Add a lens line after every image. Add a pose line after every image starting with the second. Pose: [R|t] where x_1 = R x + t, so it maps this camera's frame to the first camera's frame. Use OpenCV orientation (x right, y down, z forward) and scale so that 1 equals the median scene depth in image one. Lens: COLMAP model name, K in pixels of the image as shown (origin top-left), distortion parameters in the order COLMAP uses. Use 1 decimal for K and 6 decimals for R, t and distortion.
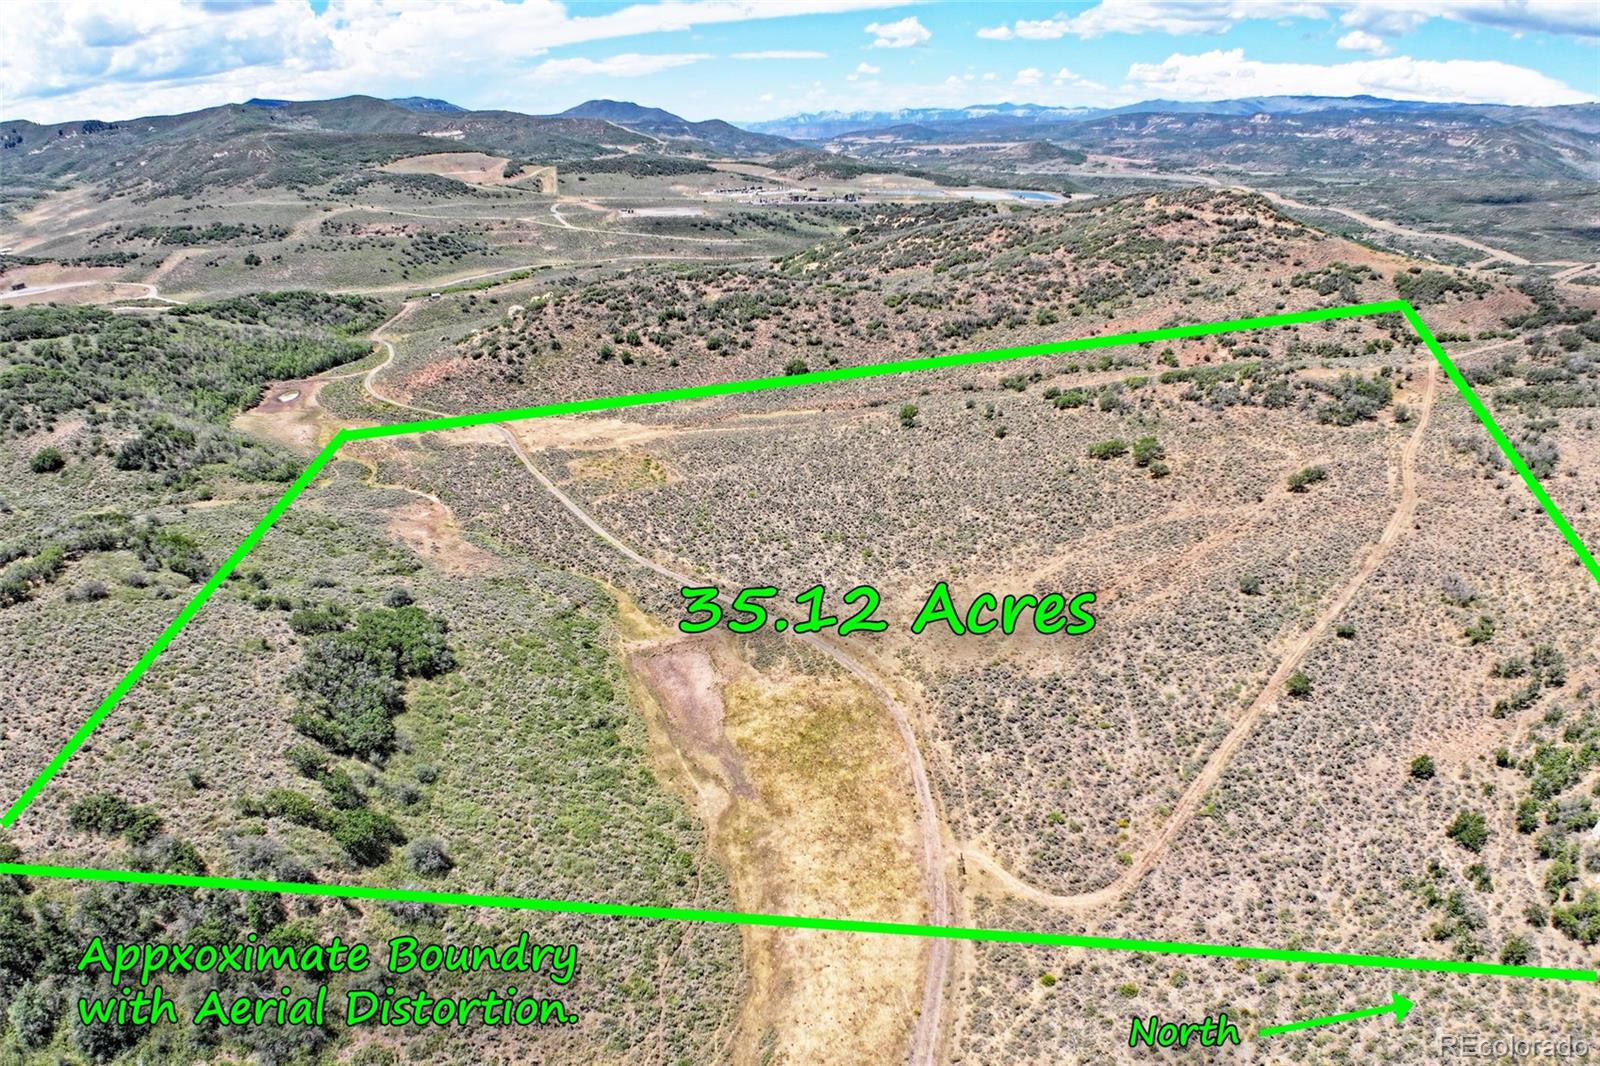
lens RADIAL K [[1009.6, 0, 796.2], [0, 1009.6, 561.3], [0, 0, 1]] dist [-0.184386, 0.028810]
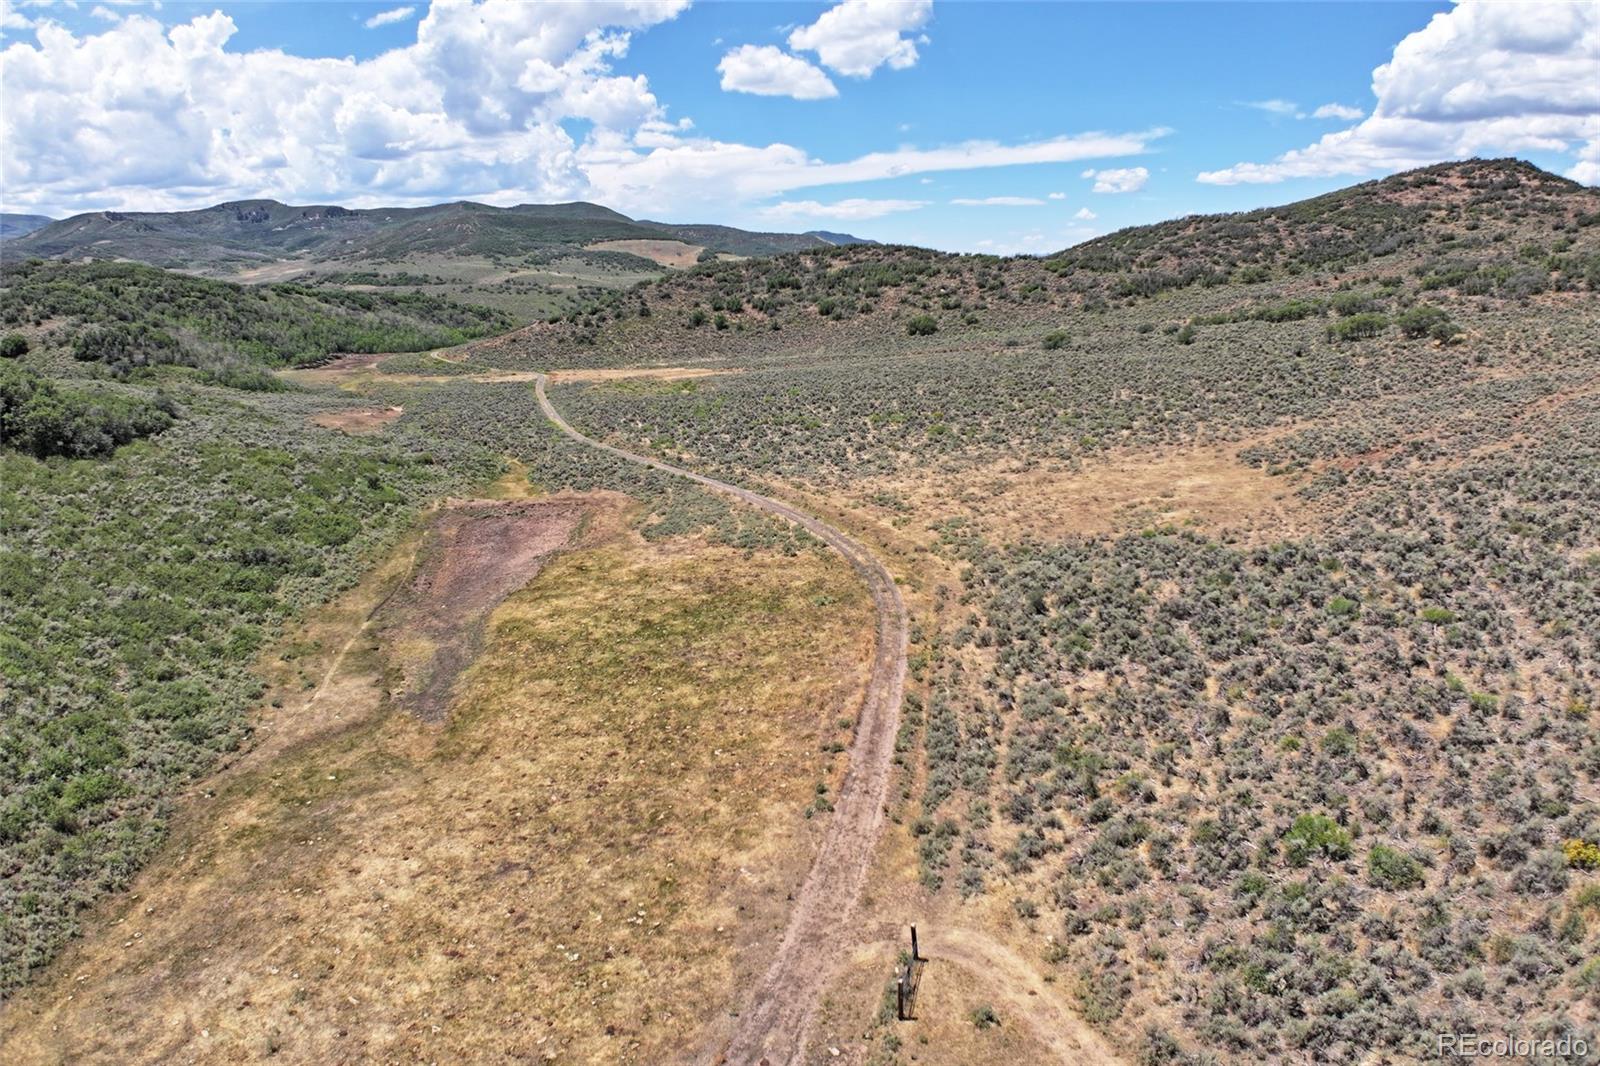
lens RADIAL K [[996.5, 0, 796.4], [0, 996.5, 453.5], [0, 0, 1]] dist [-0.179969, 0.025398]
pose [[0.977217, 0.038998, -0.208627, 0.063631], [-0.088434, 0.968398, -0.233208, 0.083342], [0.192939, 0.246344, 0.949784, 0.259597]]
